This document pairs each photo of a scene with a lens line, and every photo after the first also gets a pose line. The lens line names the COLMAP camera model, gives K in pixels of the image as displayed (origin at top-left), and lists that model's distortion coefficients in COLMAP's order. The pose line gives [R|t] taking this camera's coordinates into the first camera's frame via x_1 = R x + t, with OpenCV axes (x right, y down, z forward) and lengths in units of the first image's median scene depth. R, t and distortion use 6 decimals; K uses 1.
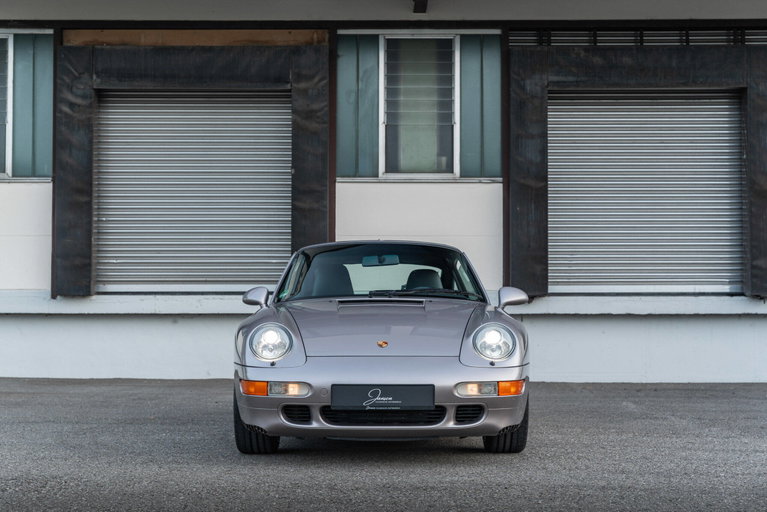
lens RADIAL K [[1253.3, 0, 389.4], [0, 1253.3, 241.3], [0, 0, 1]] dist [0.041858, 0.000000]
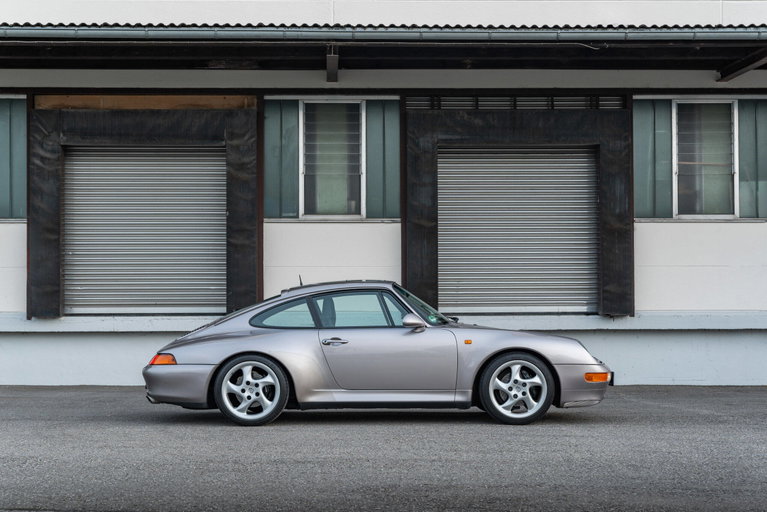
lens RADIAL K [[1130.0, 0, 366.4], [0, 1130.0, 284.5], [0, 0, 1]] dist [0.033559, 0.000000]
pose [[0.999555, -0.003628, 0.029594, 0.024186], [0.003030, 0.999791, 0.020220, -0.008967], [-0.029661, -0.020121, 0.999357, -0.094197]]
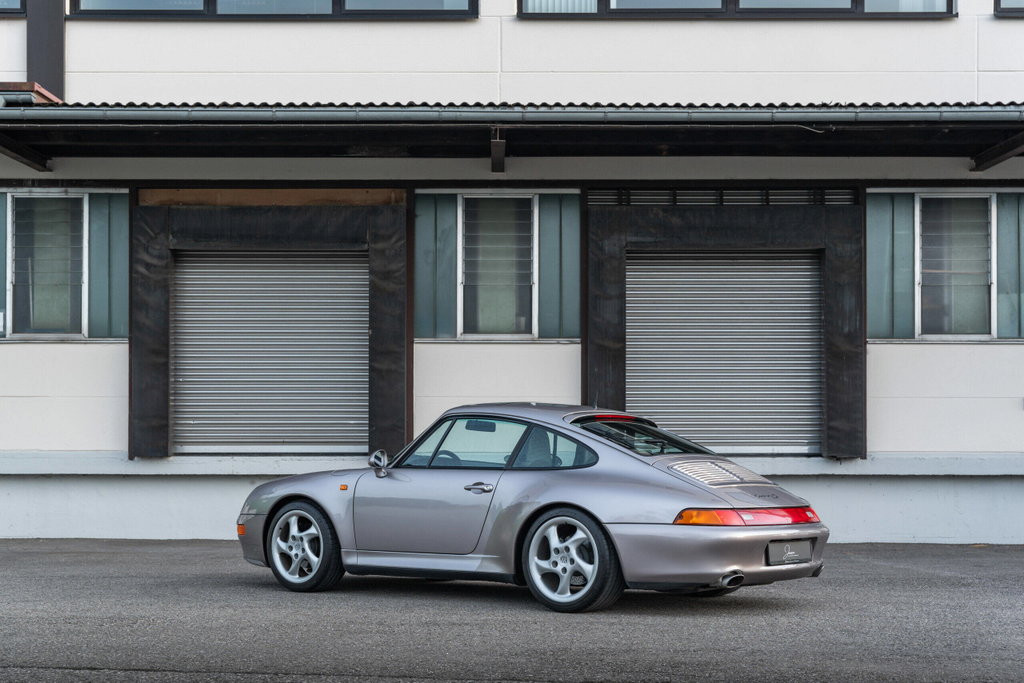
lens RADIAL K [[1415.4, 0, 504.8], [0, 1415.4, 429.6], [0, 0, 1]] dist [0.029563, 0.000000]
pose [[0.999995, -0.000026, 0.003157, 0.026121], [-0.000057, 0.999660, 0.026087, -0.007706], [-0.003157, -0.026087, 0.999655, -0.126347]]
